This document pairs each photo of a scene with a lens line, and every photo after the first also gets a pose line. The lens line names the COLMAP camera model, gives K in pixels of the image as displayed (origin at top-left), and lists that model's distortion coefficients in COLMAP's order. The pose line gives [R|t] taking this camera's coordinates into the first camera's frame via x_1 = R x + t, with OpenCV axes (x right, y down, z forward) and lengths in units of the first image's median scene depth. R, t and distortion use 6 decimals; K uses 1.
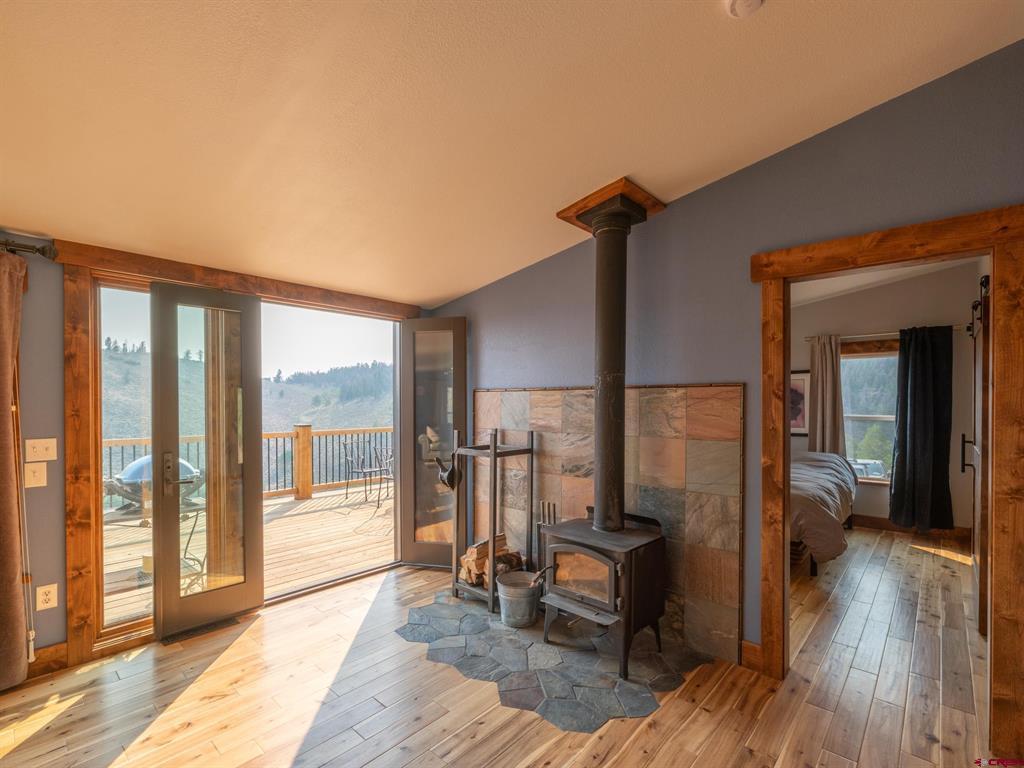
lens RADIAL K [[469.9, 0, 531.4], [0, 469.9, 411.7], [0, 0, 1]] dist [-0.007435, 0.002282]
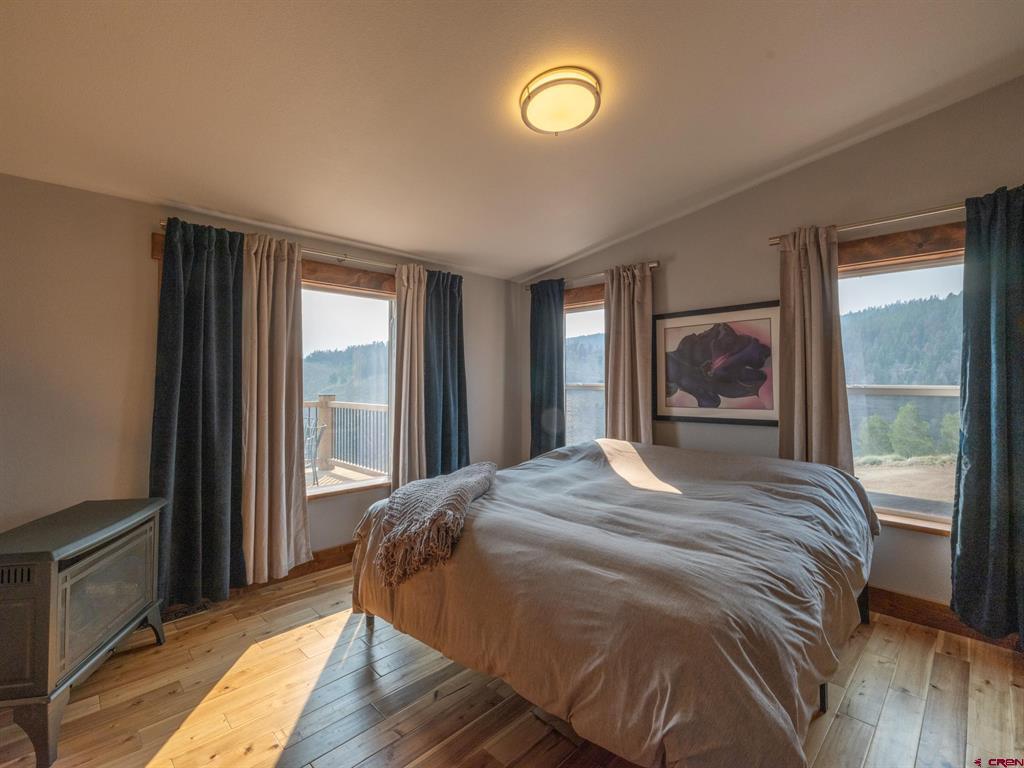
lens RADIAL K [[469.9, 0, 511.9], [0, 469.9, 375.2], [0, 0, 1]] dist [-0.007435, 0.002282]
pose [[0.997610, -0.001115, -0.069089, 0.348276], [-0.000949, 0.999554, -0.029844, 0.012201], [0.069092, 0.029838, 0.997164, 0.482445]]
